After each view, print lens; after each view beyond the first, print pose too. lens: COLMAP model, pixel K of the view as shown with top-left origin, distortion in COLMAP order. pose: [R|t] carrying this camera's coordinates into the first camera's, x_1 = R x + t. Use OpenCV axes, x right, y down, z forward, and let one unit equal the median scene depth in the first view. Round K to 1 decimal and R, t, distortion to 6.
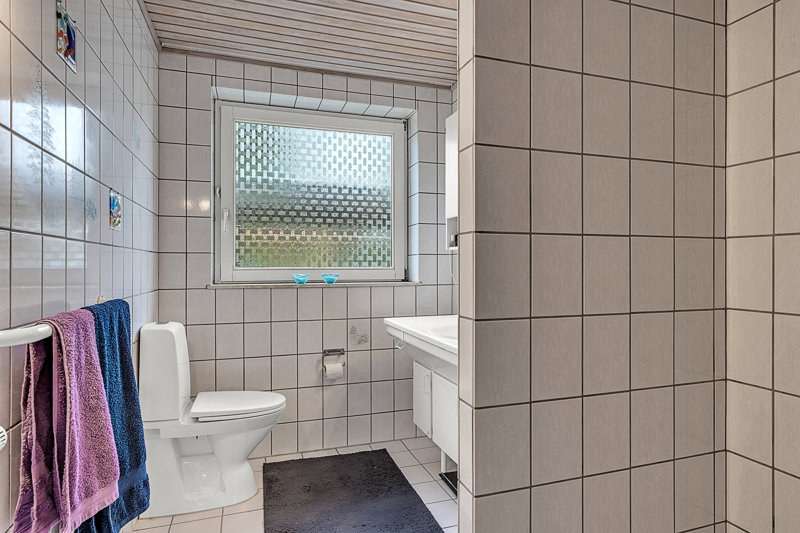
lens RADIAL K [[485.5, 0, 400.0], [0, 485.5, 266.5], [0, 0, 1]] dist [-0.002857, -0.000020]
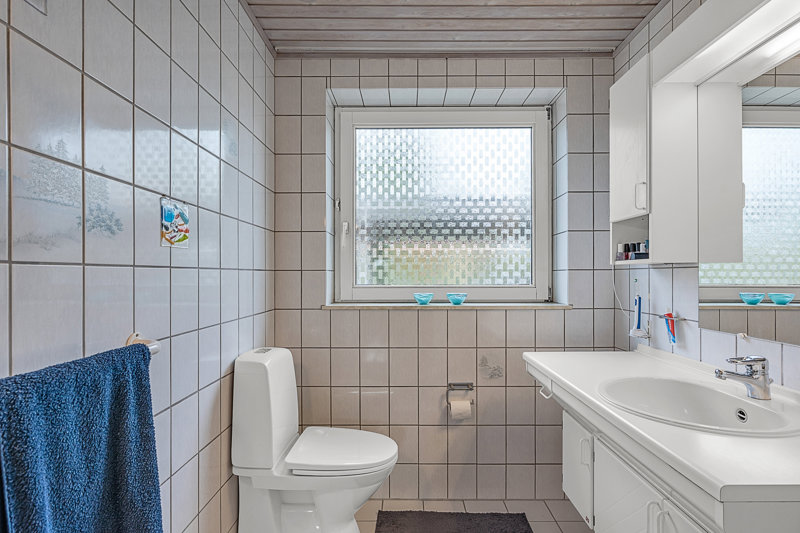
lens RADIAL K [[400.7, 0, 400.2], [0, 400.7, 277.0], [0, 0, 1]] dist [-0.005764, -0.000494]
pose [[0.947272, -0.000117, -0.320431, -0.012094], [0.001742, 0.999987, 0.004784, -0.017144], [0.320426, -0.005090, 0.947260, 0.300196]]
